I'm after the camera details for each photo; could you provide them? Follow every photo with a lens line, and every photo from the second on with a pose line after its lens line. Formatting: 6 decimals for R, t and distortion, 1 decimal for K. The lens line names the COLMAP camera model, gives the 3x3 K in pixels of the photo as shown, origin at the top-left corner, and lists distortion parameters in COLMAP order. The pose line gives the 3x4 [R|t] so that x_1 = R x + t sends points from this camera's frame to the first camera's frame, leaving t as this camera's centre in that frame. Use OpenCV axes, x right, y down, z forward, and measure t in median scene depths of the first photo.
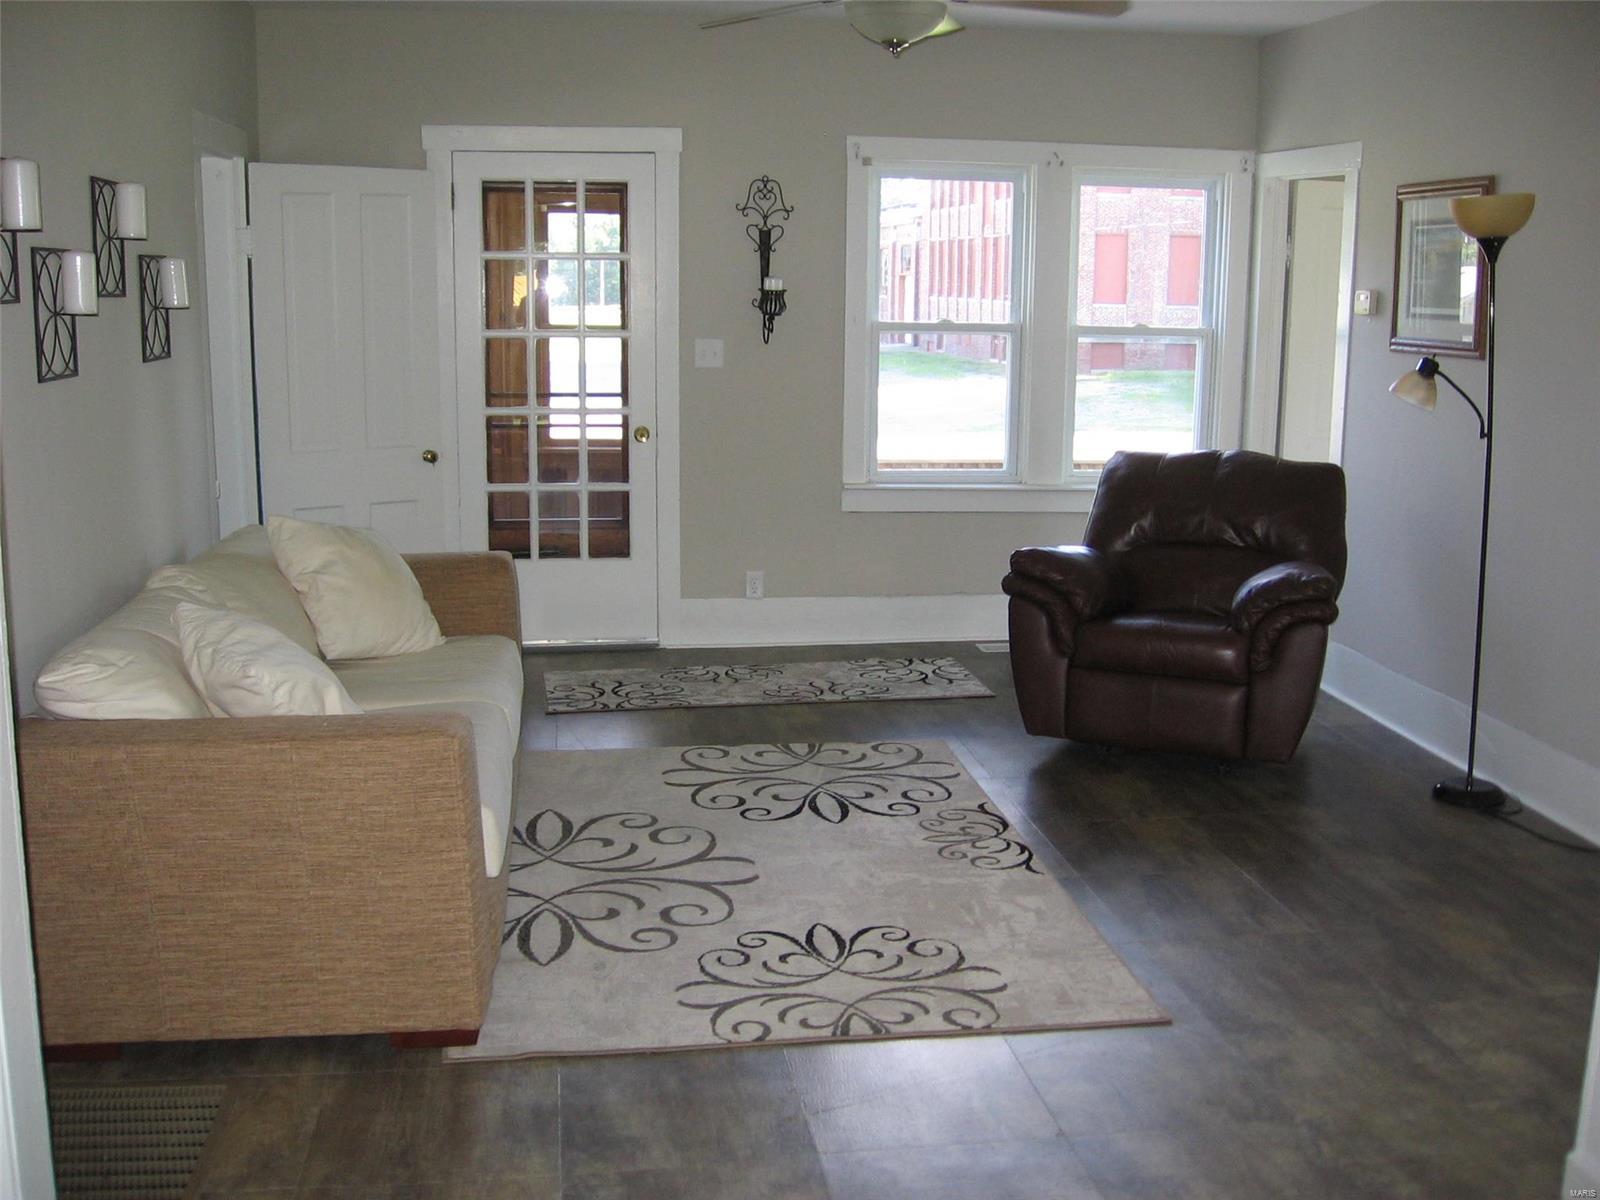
lens RADIAL K [[1673.0, 0, 805.6], [0, 1673.0, 604.1], [0, 0, 1]] dist [-0.131380, 0.059120]
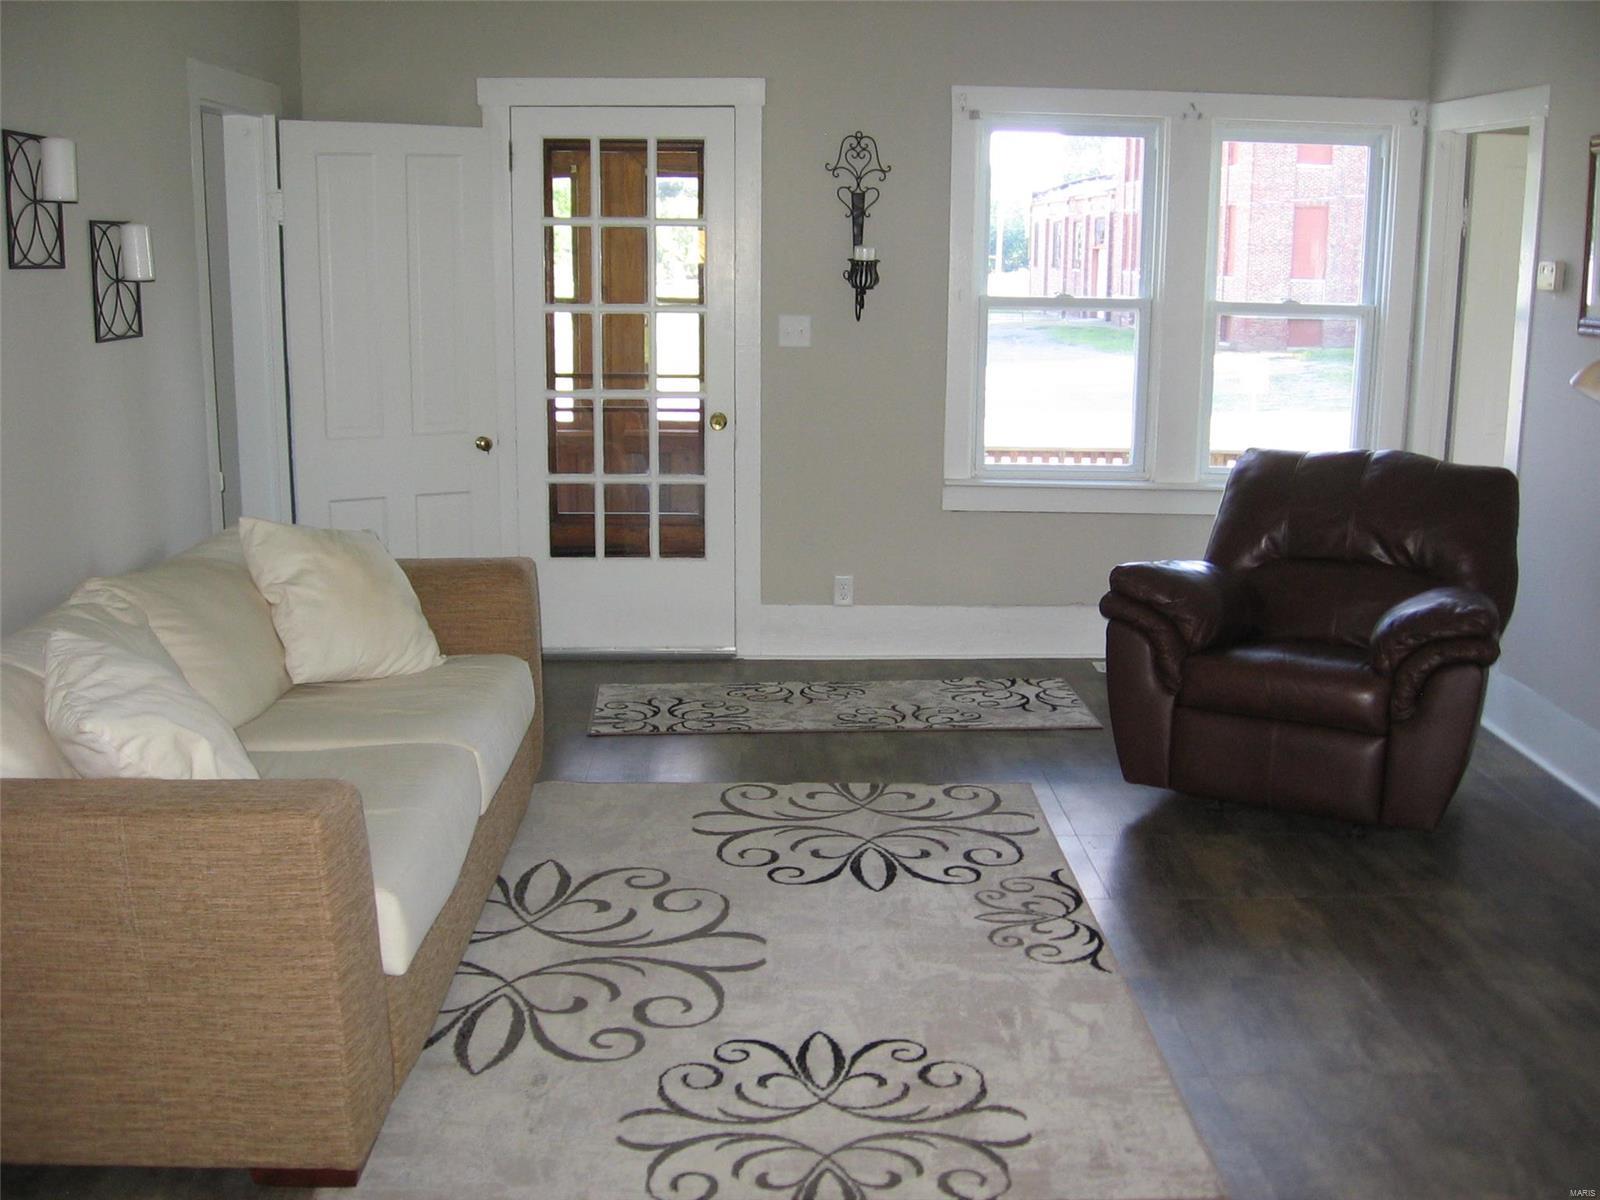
lens RADIAL K [[1673.0, 0, 805.6], [0, 1673.0, 604.1], [0, 0, 1]] dist [-0.131380, 0.059120]
pose [[0.993255, 0.021861, -0.113874, 0.072592], [-0.020058, 0.999655, 0.016949, -0.026731], [0.114205, -0.014551, 0.993351, 0.152837]]
